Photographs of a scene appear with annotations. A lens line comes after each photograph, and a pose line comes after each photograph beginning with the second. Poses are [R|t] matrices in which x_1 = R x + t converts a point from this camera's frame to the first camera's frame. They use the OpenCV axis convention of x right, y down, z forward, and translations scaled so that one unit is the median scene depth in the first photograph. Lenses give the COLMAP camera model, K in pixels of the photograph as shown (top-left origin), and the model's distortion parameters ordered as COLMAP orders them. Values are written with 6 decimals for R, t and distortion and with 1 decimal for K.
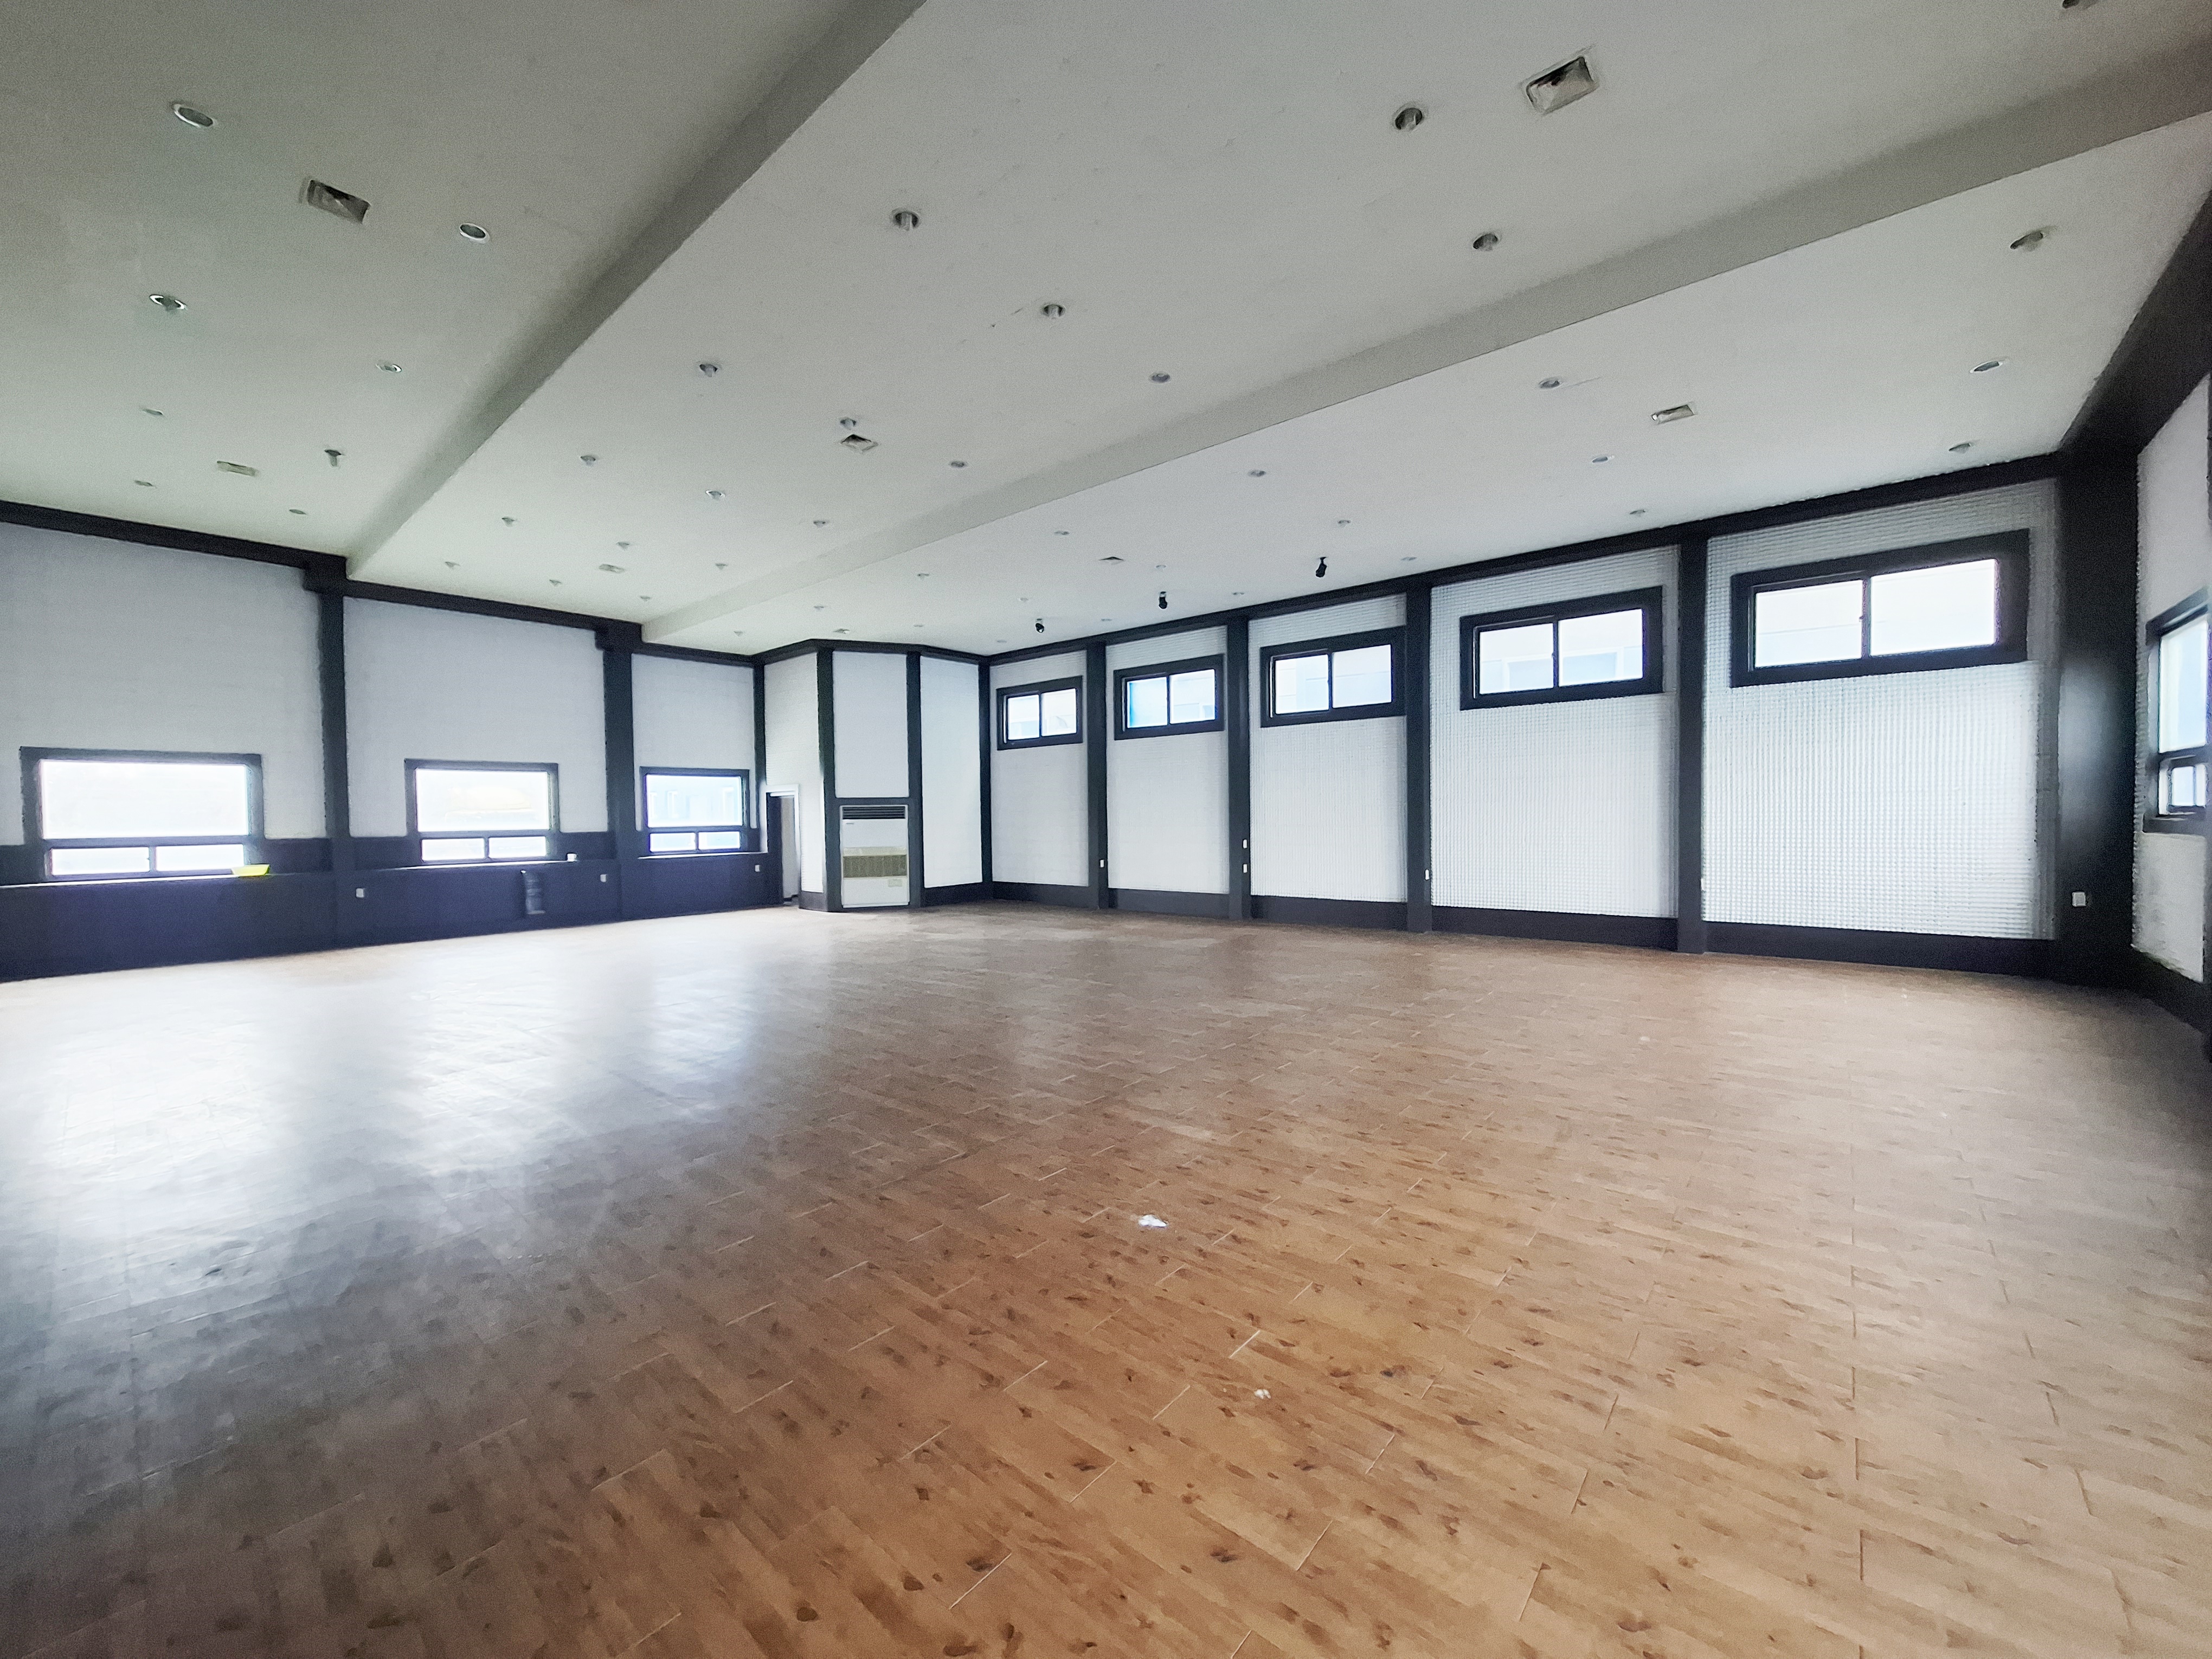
lens RADIAL K [[863.5, 0, 1094.4], [0, 863.5, 826.0], [0, 0, 1]] dist [-0.007597, 0.000183]
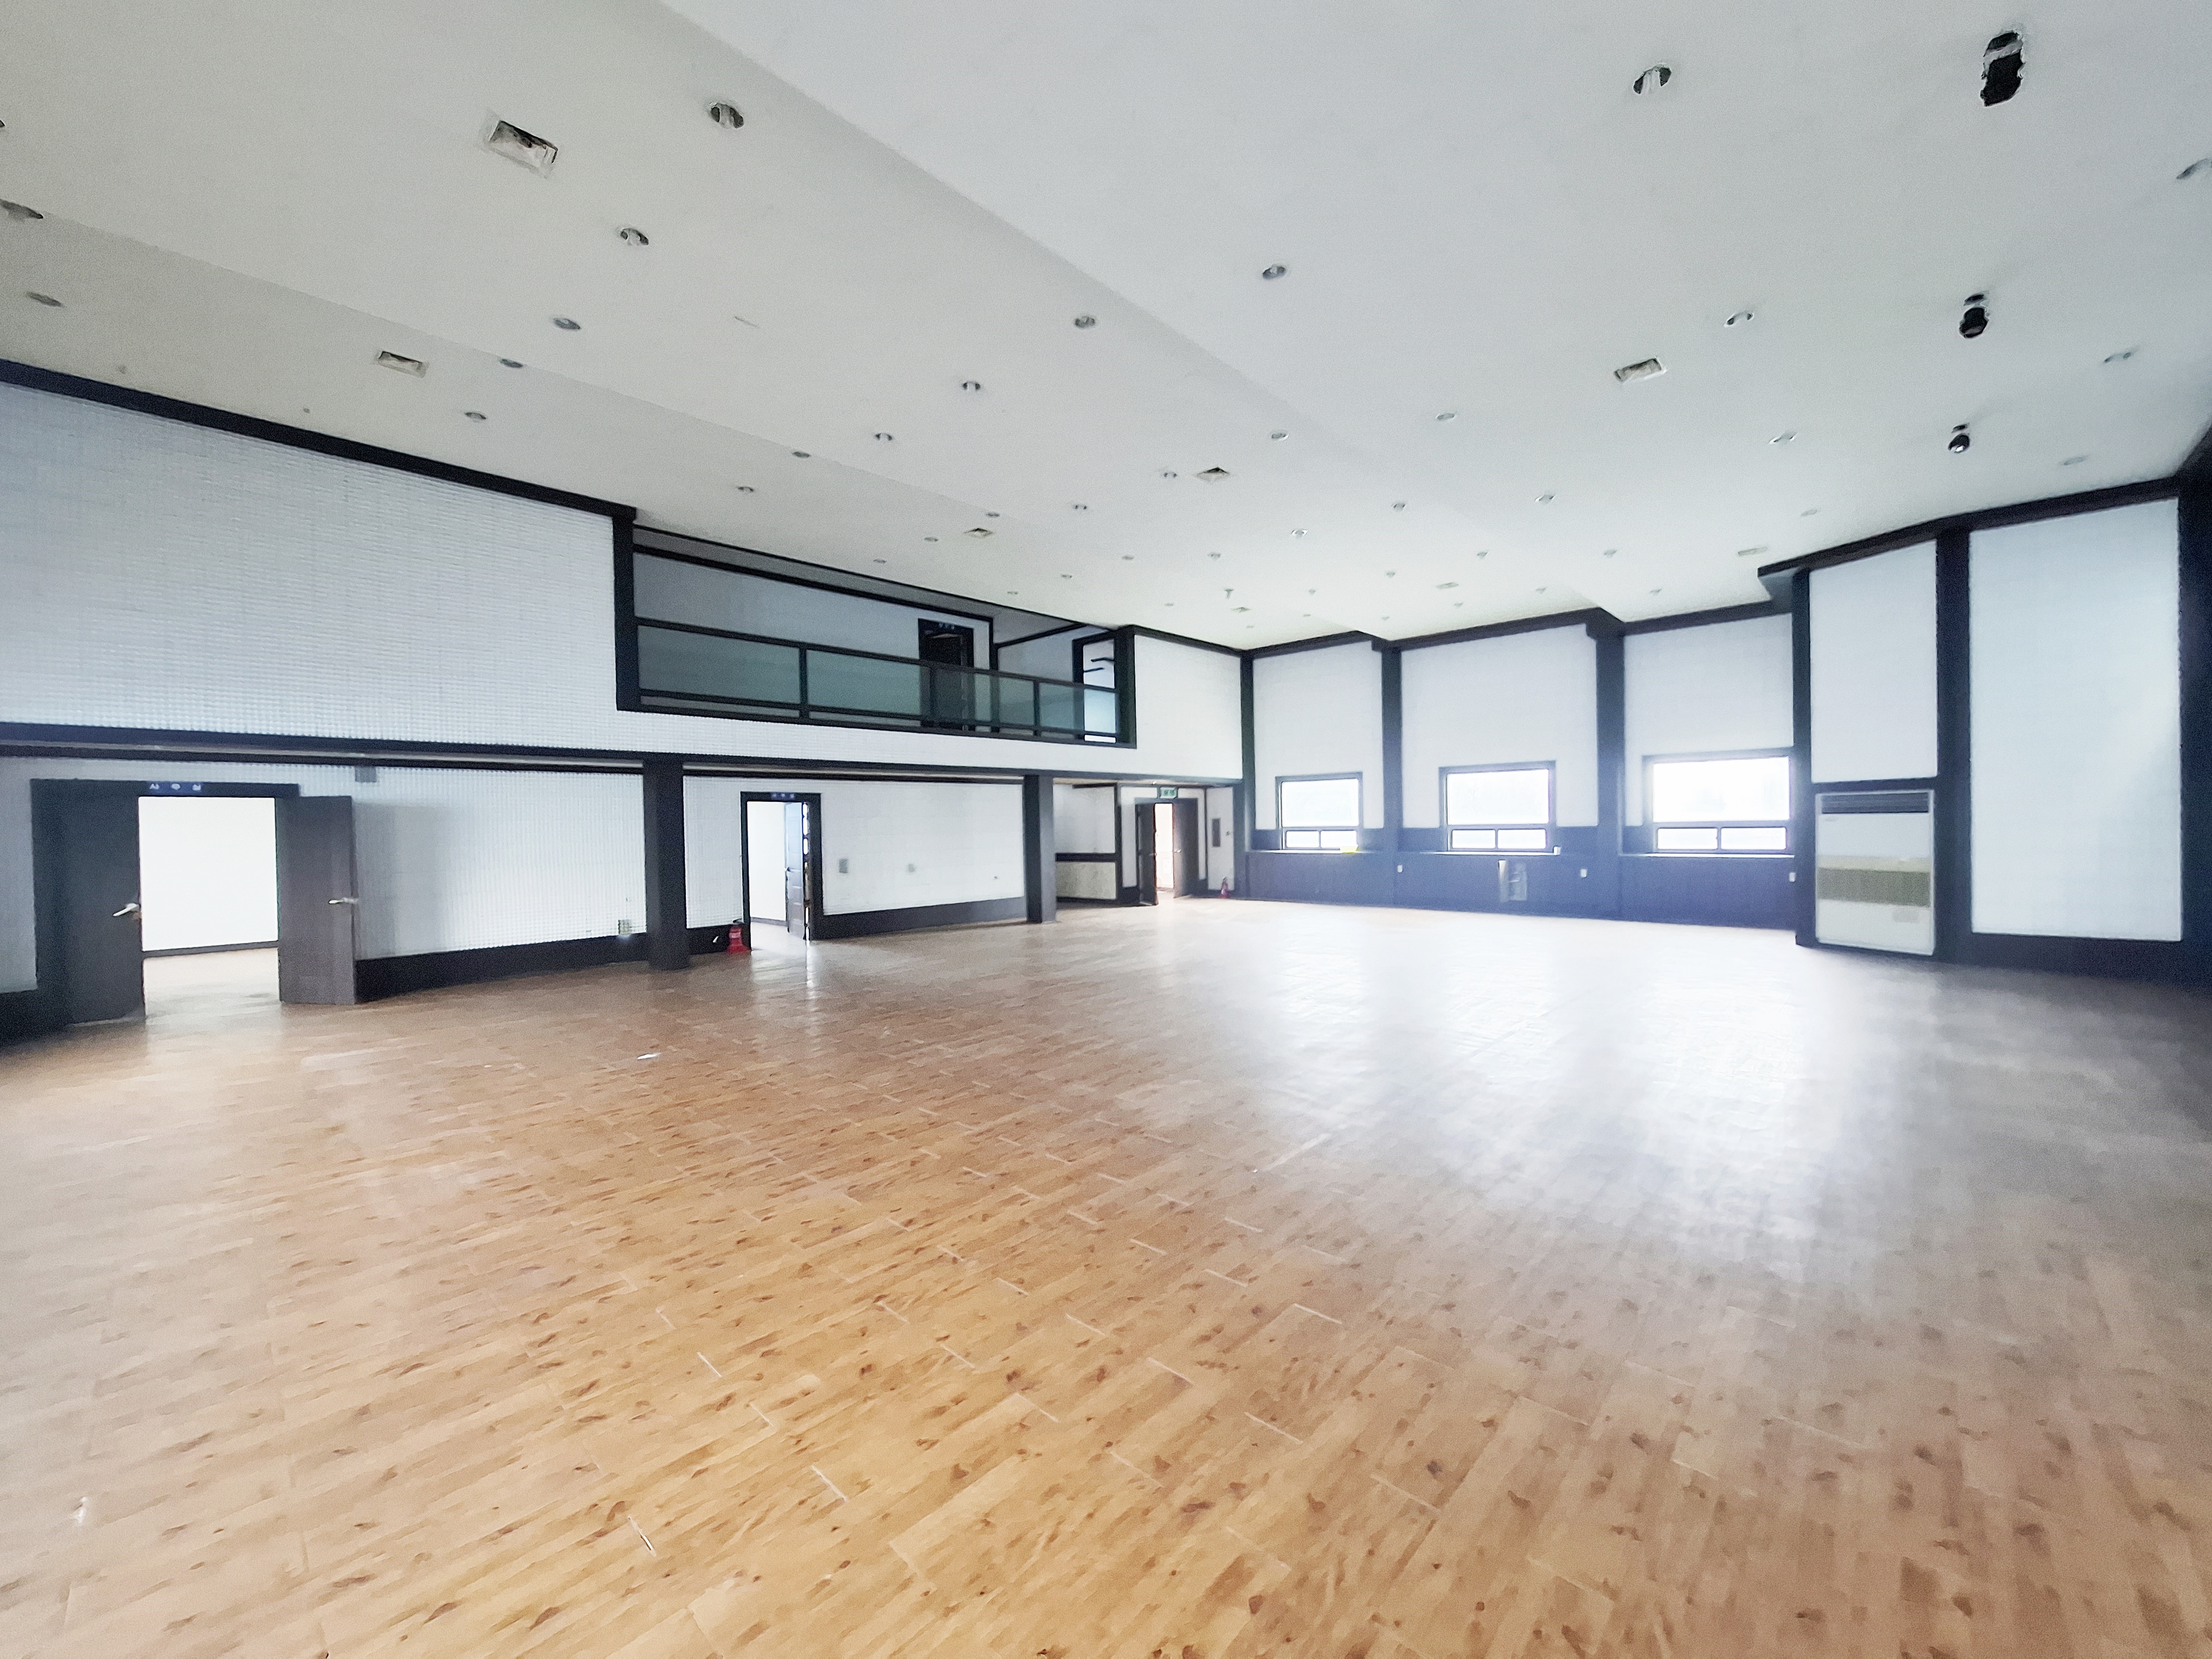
lens RADIAL K [[863.5, 0, 1111.6], [0, 863.5, 836.7], [0, 0, 1]] dist [-0.007597, 0.000183]
pose [[-0.033477, 0.029704, -0.998998, 0.443438], [0.005660, 0.999548, 0.029531, -0.014024], [0.999423, -0.004666, -0.033630, 0.491095]]
